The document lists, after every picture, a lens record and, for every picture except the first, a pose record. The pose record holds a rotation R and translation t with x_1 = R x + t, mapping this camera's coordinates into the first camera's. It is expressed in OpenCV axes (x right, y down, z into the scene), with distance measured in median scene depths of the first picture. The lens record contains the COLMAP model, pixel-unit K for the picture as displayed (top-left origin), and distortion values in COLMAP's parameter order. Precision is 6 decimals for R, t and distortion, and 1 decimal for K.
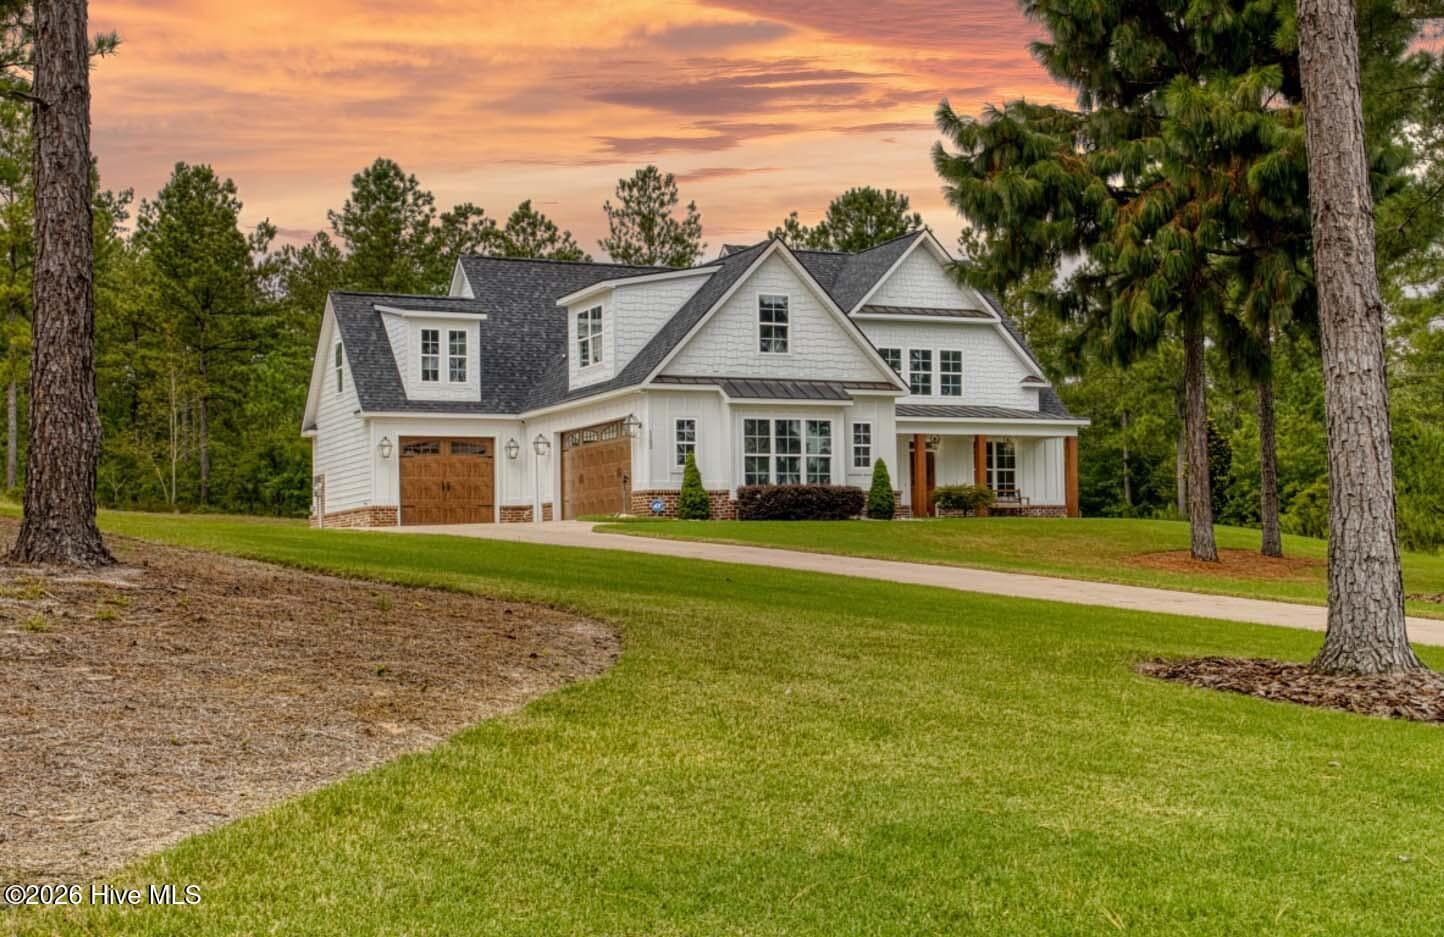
lens RADIAL K [[1951.5, 0, 773.3], [0, 1951.5, 476.0], [0, 0, 1]] dist [0.000830, 0.015026]
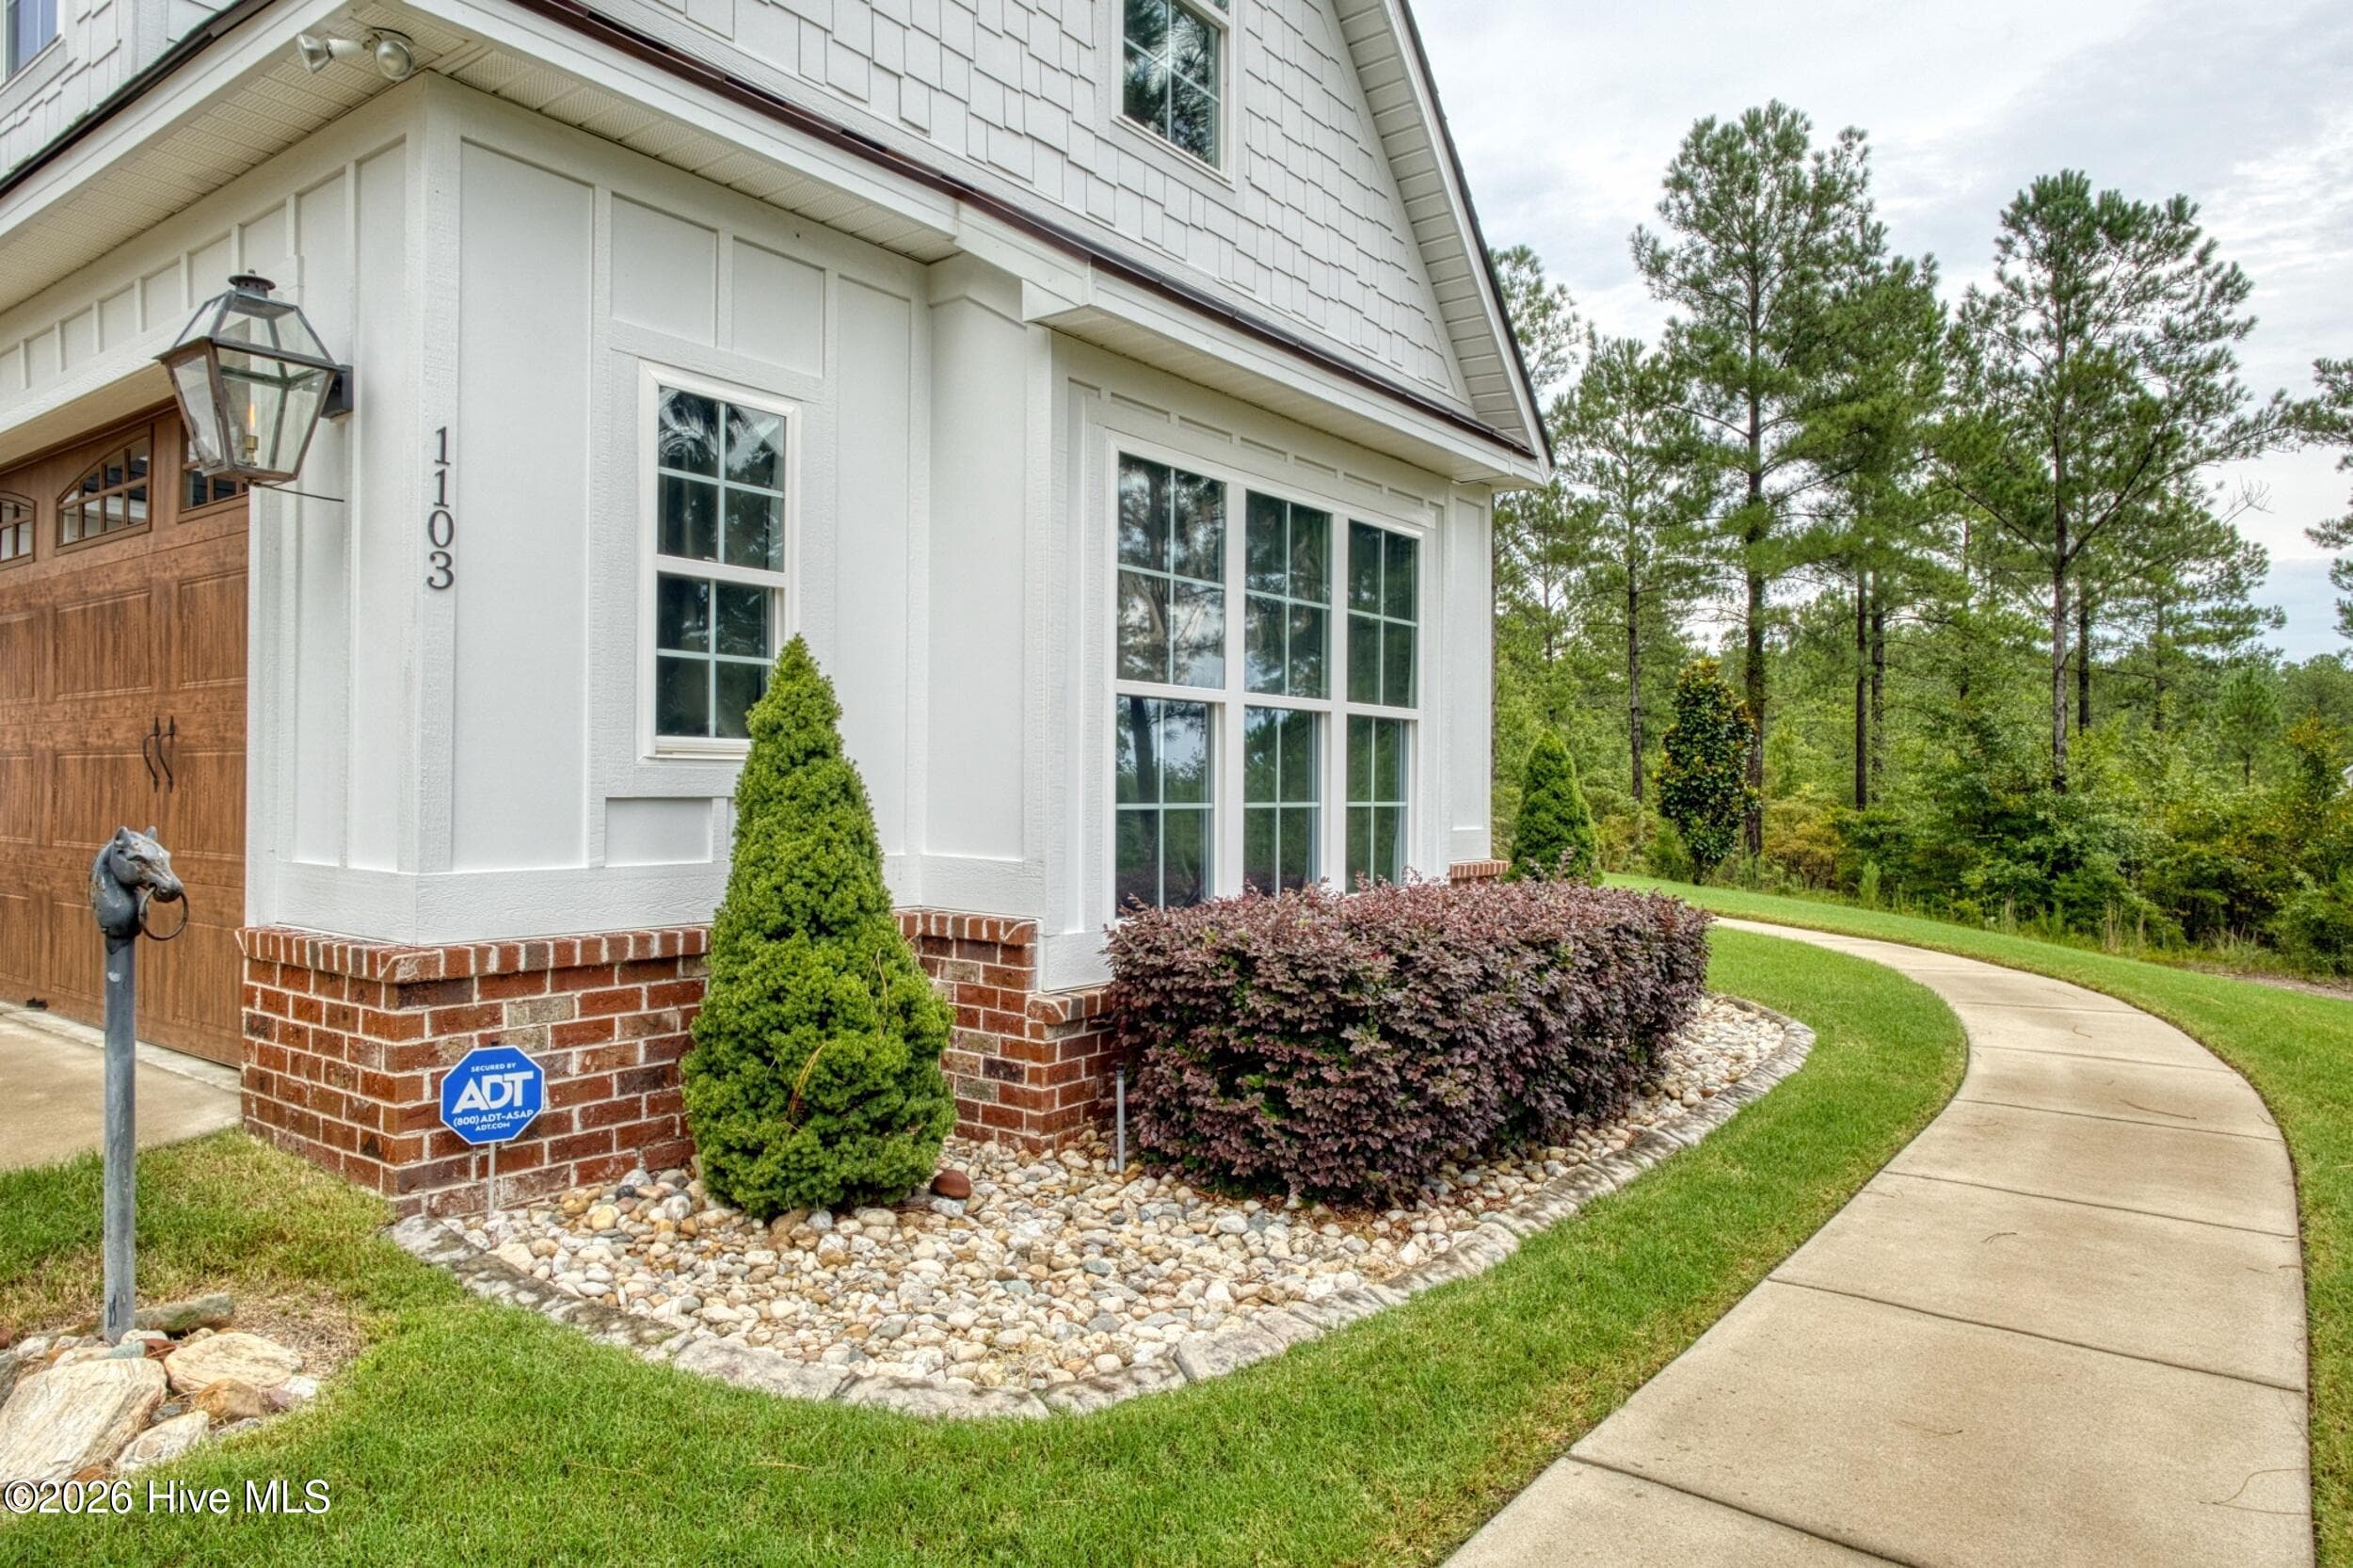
lens RADIAL K [[1474.8, 0, 1176.5], [0, 1474.8, 784.0], [0, 0, 1]] dist [-0.005890, 0.001301]
pose [[0.890816, 0.027070, 0.453557, -0.054589], [-0.048867, 0.998142, 0.036406, -0.006664], [-0.451729, -0.054595, 0.890483, 0.780914]]
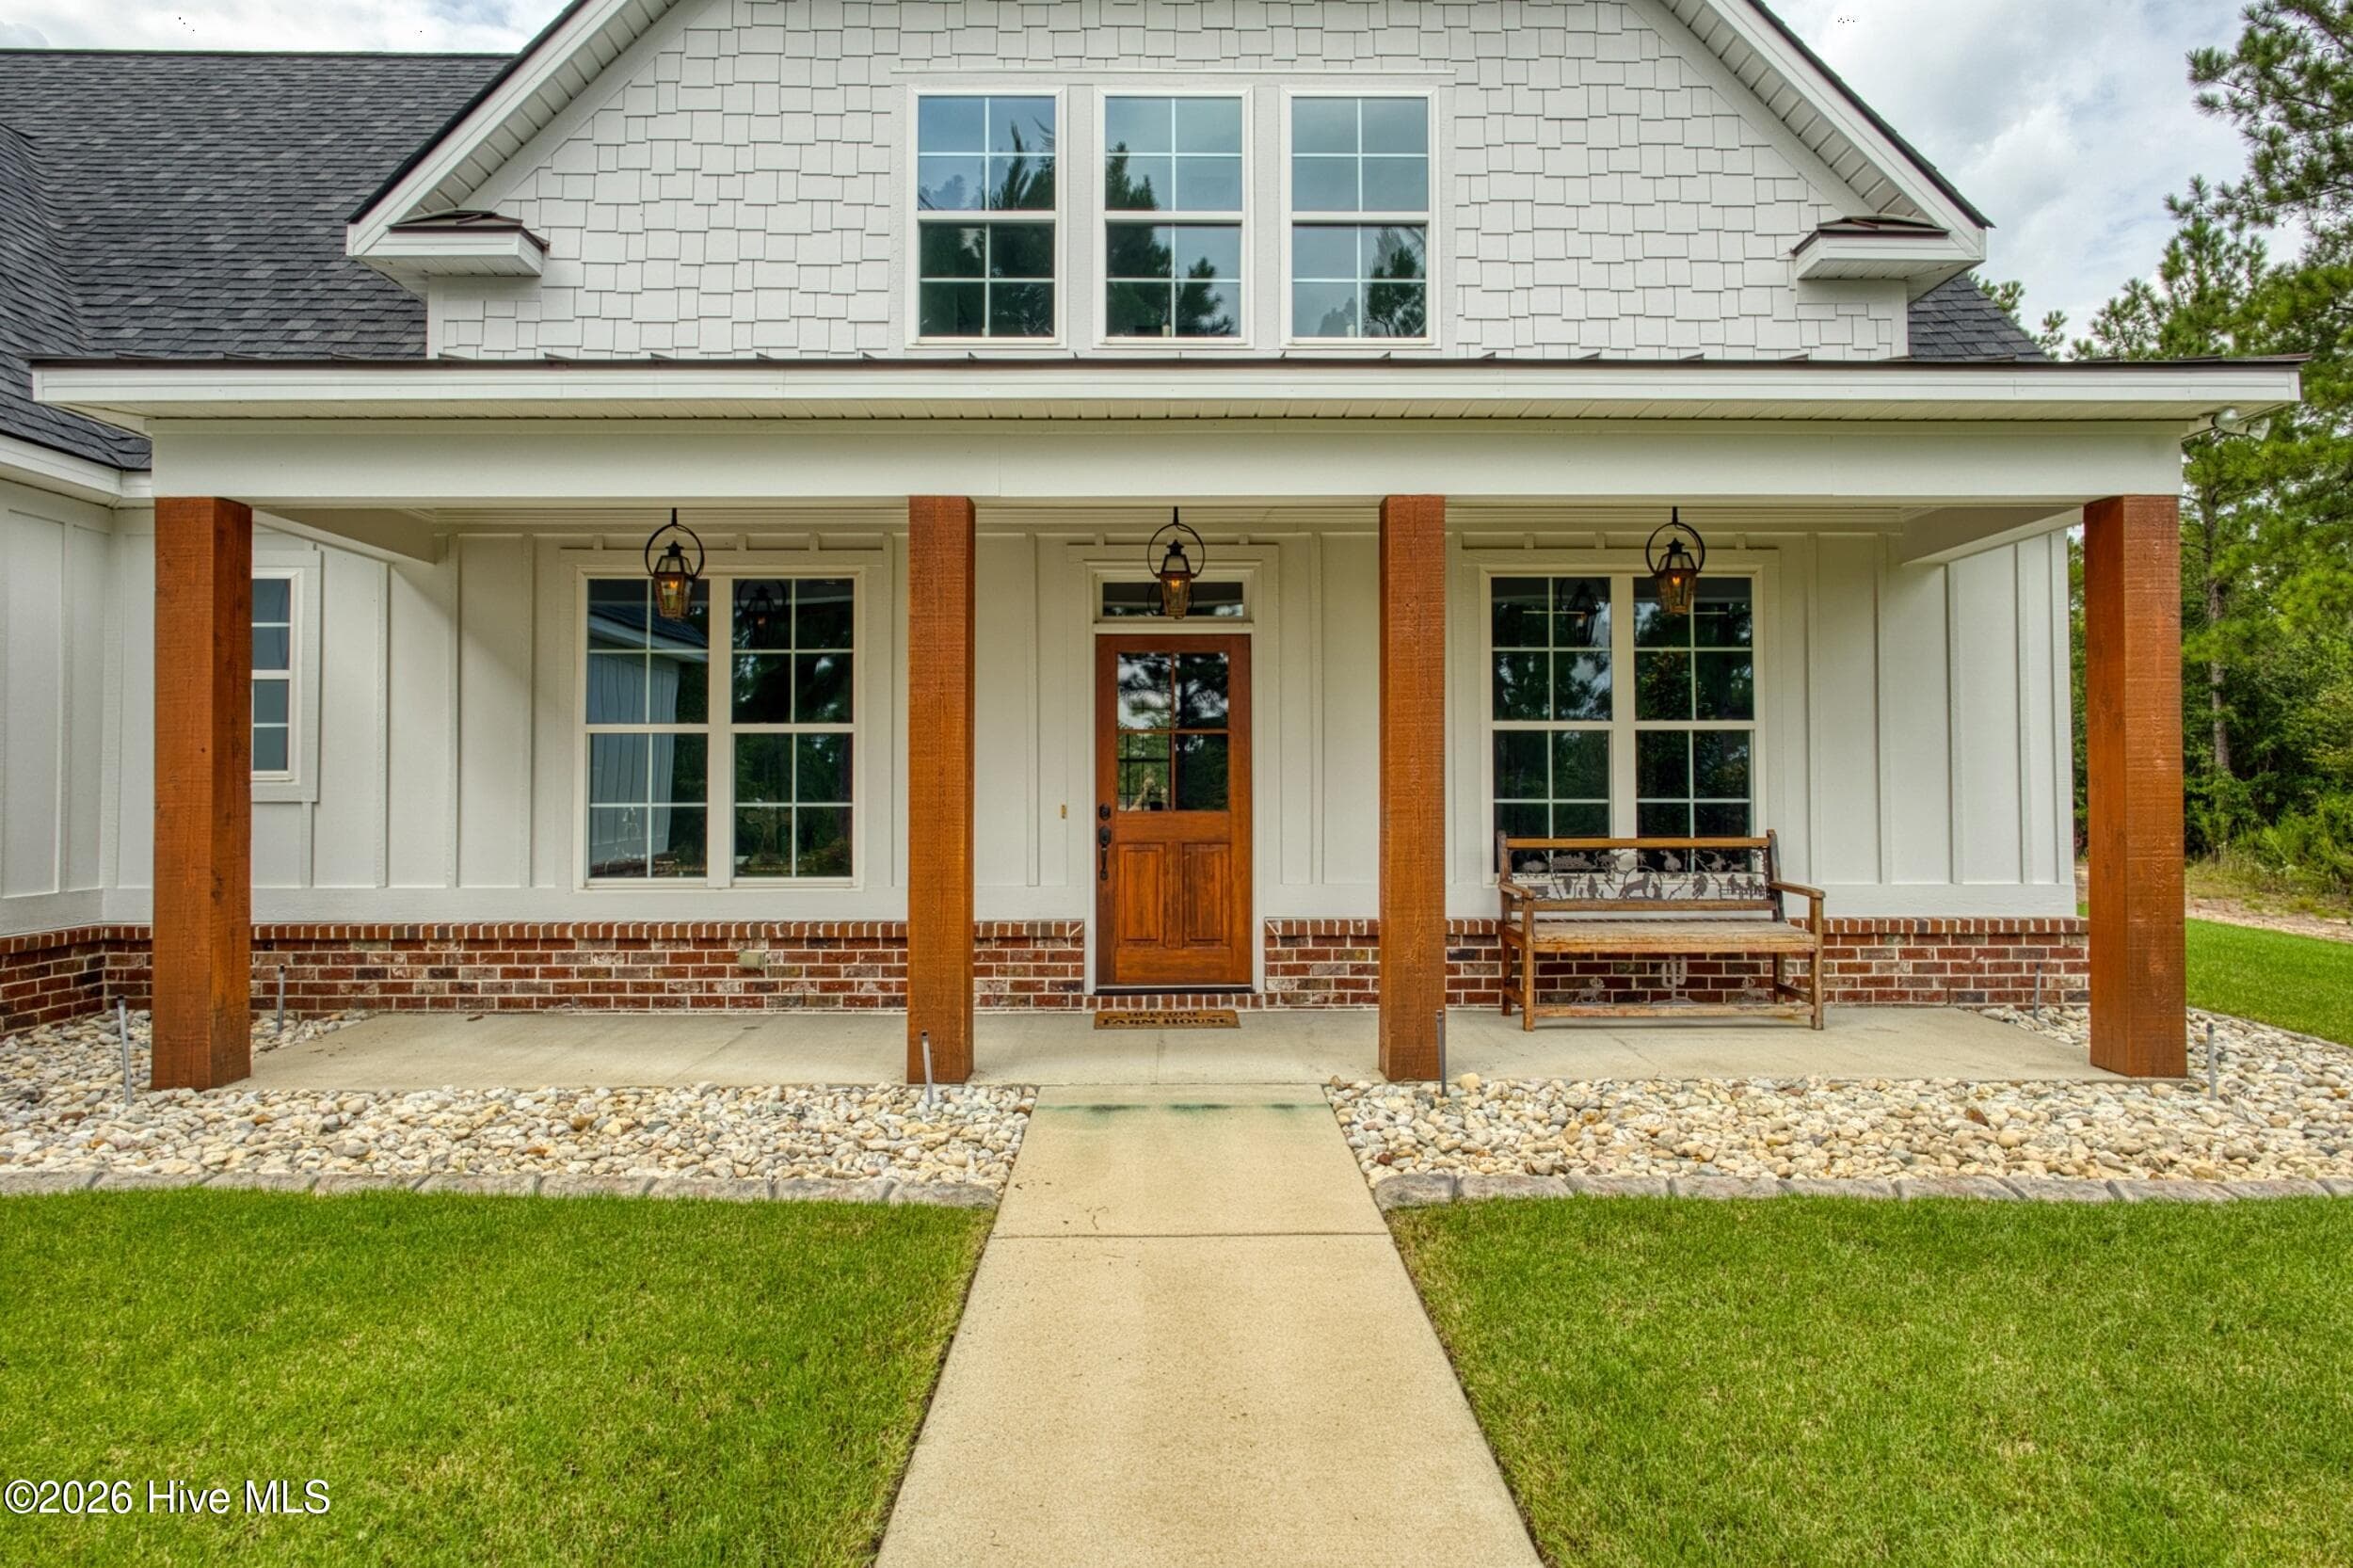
lens RADIAL K [[1329.0, 0, 1179.9], [0, 1329.0, 742.7], [0, 0, 1]] dist [0.000298, 0.002527]
pose [[0.904081, 0.004338, -0.427339, 0.147791], [0.005990, 0.999722, 0.022821, -0.005648], [0.427319, -0.023192, 0.903803, 0.991939]]
